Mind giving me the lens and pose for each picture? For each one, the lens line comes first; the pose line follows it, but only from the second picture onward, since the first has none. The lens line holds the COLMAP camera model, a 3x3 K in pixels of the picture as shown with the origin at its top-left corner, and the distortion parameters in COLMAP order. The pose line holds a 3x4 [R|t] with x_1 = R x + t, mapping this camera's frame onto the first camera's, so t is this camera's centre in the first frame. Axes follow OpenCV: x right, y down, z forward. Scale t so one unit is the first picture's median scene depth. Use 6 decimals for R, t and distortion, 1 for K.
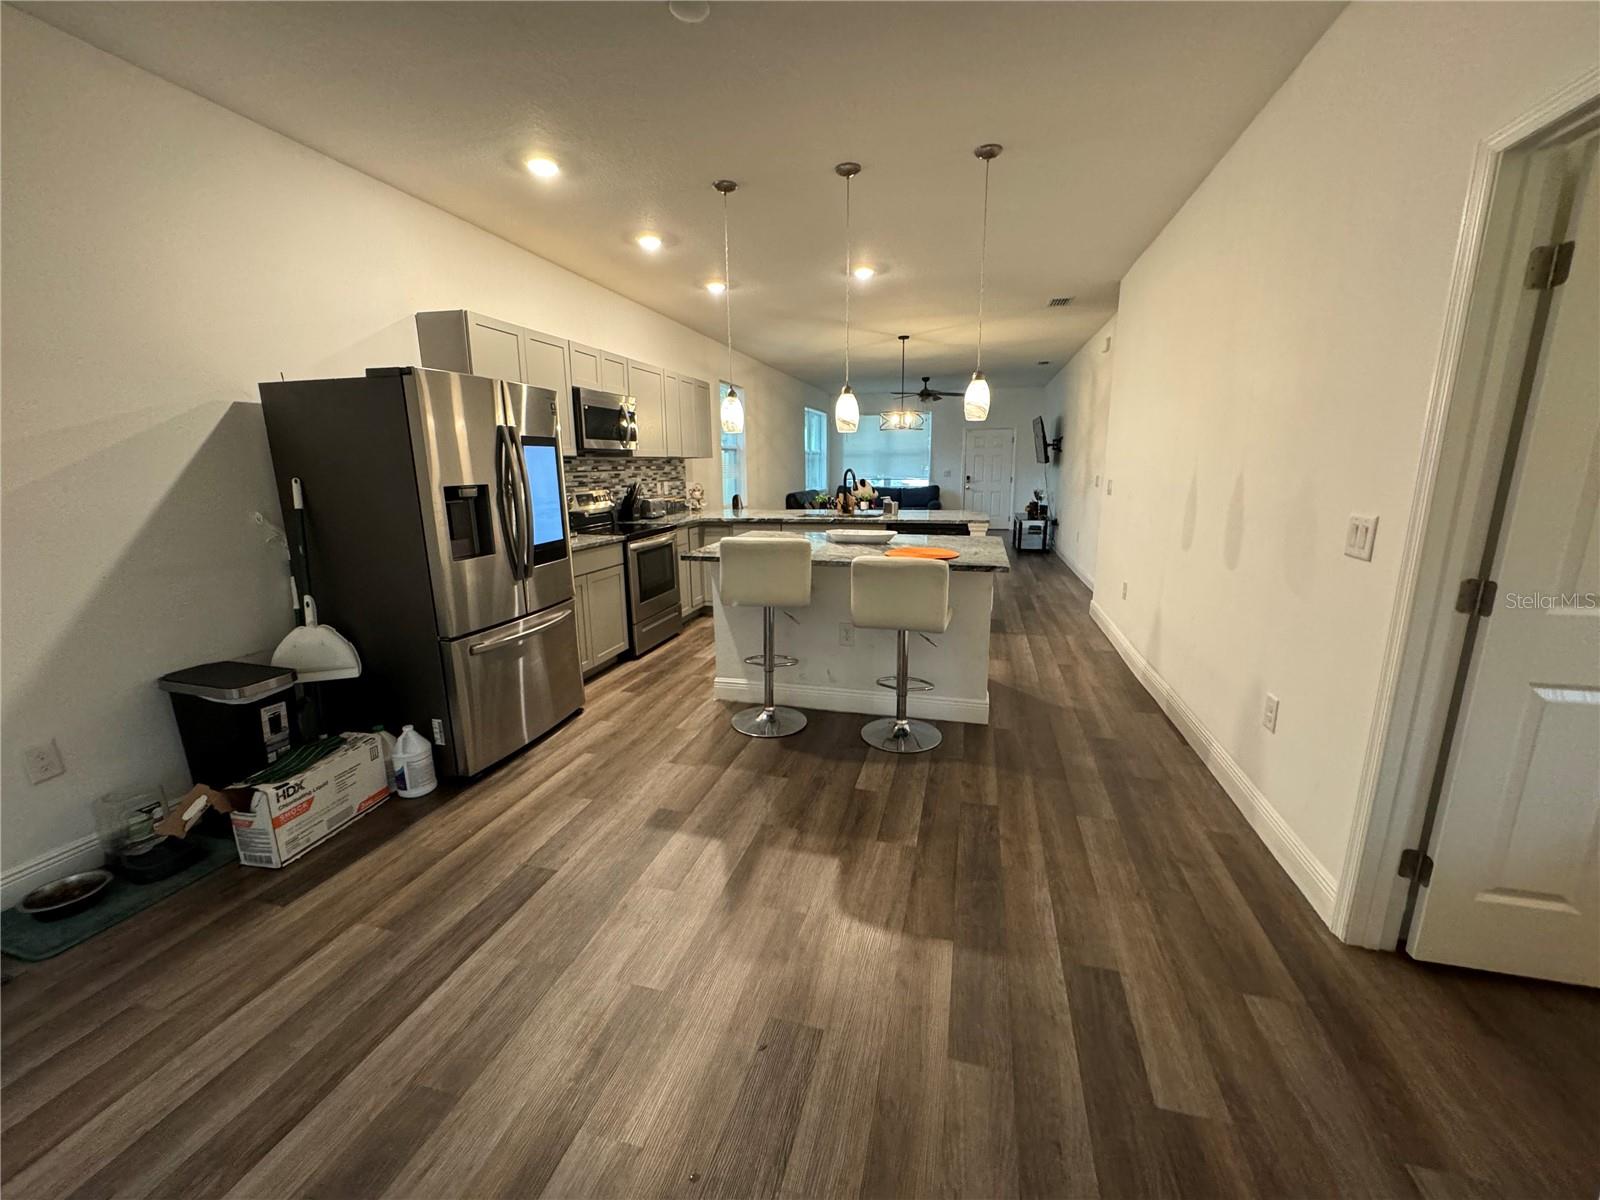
lens RADIAL K [[633.5, 0, 798.3], [0, 633.5, 601.6], [0, 0, 1]] dist [-0.004042, 0.000590]
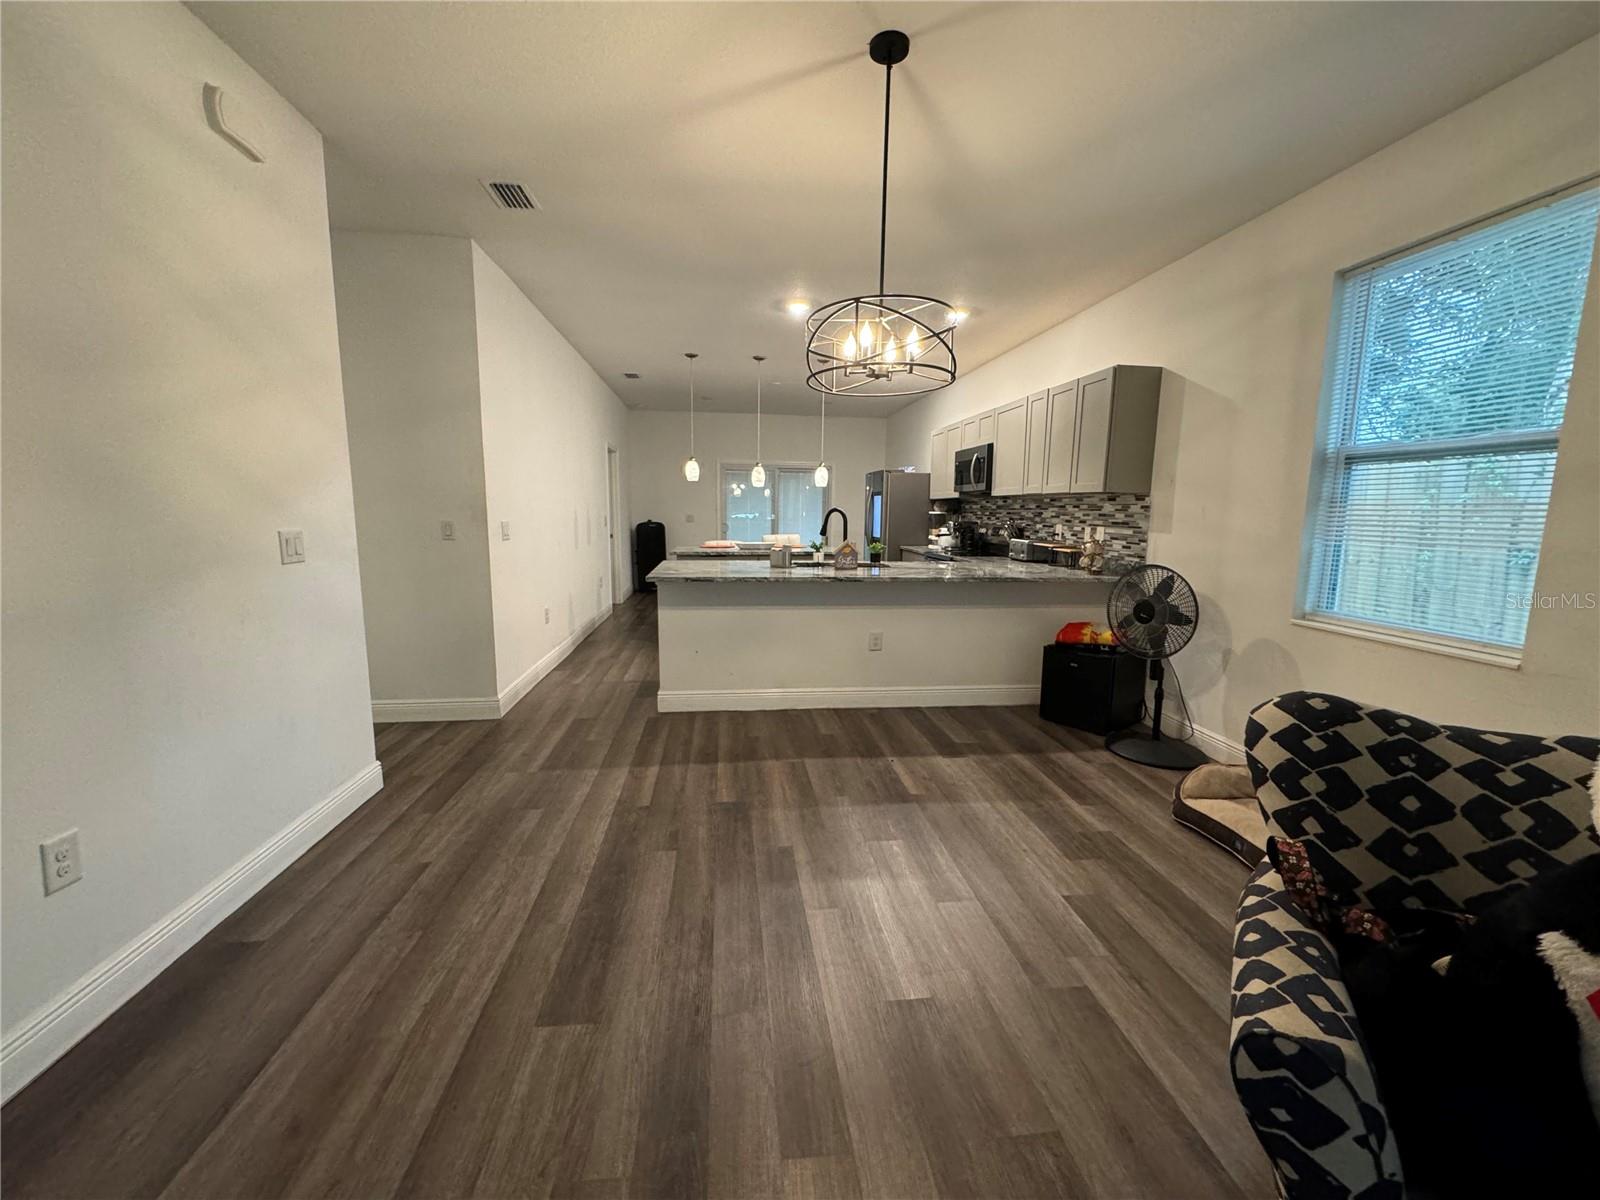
lens RADIAL K [[633.5, 0, 798.3], [0, 633.5, 601.6], [0, 0, 1]] dist [-0.004042, 0.000590]
pose [[-0.929033, 0.052312, -0.366281, 0.939117], [-0.081095, 0.937094, 0.339525, -0.822875], [0.361001, 0.345134, -0.866349, 3.863098]]
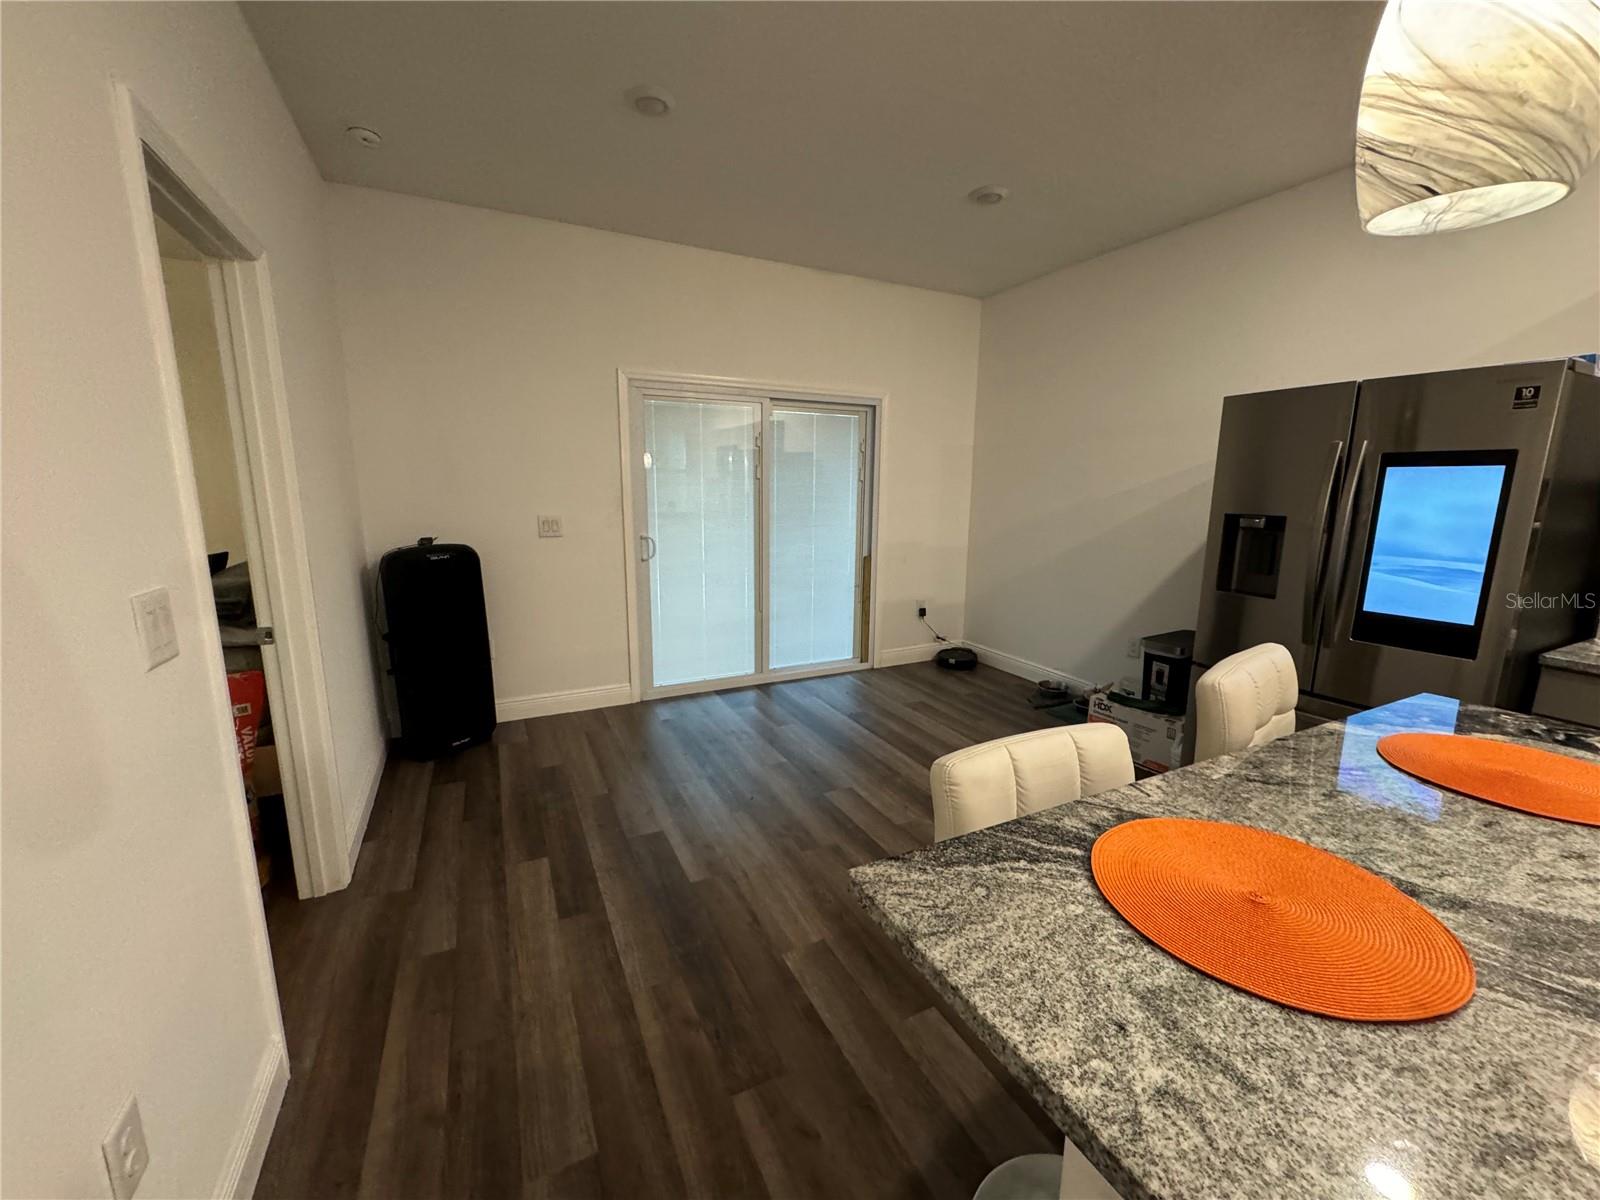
lens RADIAL K [[634.0, 0, 800.0], [0, 634.0, 600.0], [0, 0, 1]] dist [-0.004338, 0.000784]
pose [[-0.746168, 0.126771, -0.653577, 0.619450], [-0.140023, 0.929862, 0.340221, -0.314055], [0.650866, 0.345377, -0.676083, 1.347793]]
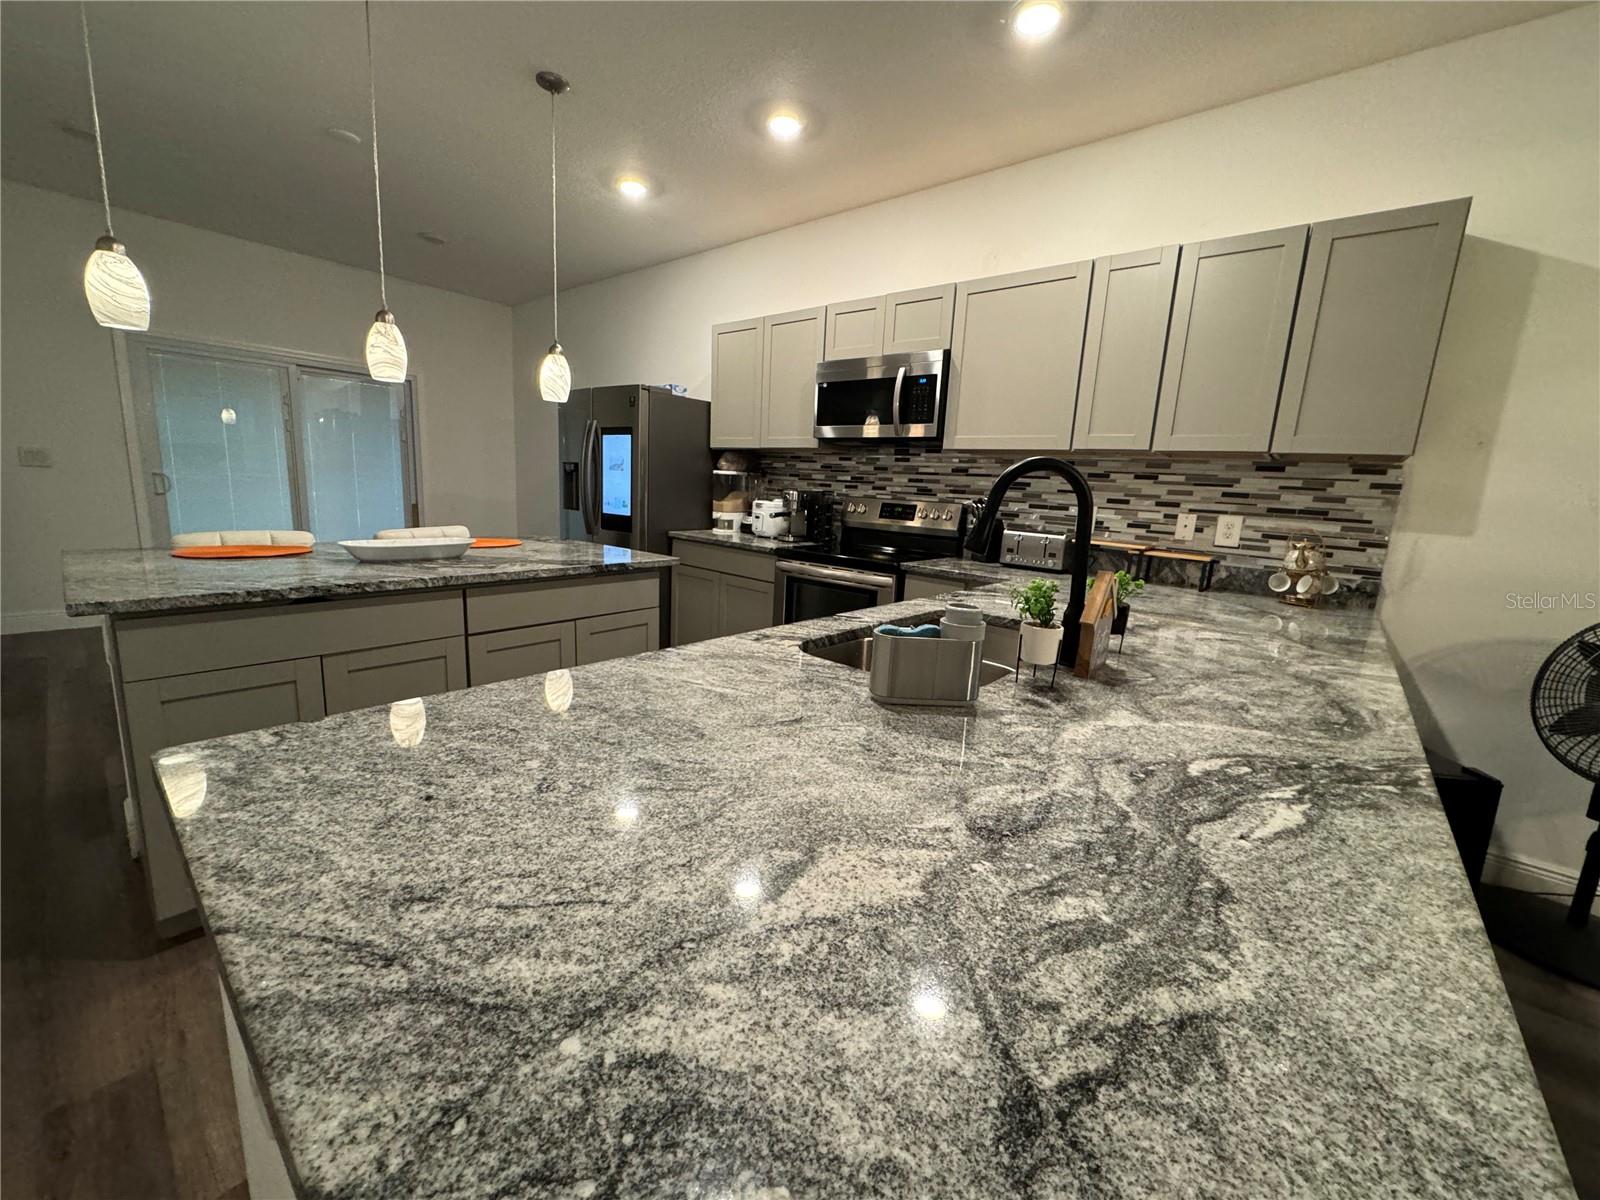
lens RADIAL K [[633.5, 0, 798.3], [0, 633.5, 601.6], [0, 0, 1]] dist [-0.004042, 0.000590]
pose [[-0.433857, 0.153618, -0.887789, 0.721392], [-0.238495, 0.930628, 0.277581, -0.467317], [0.868843, 0.332163, -0.367122, 2.349402]]
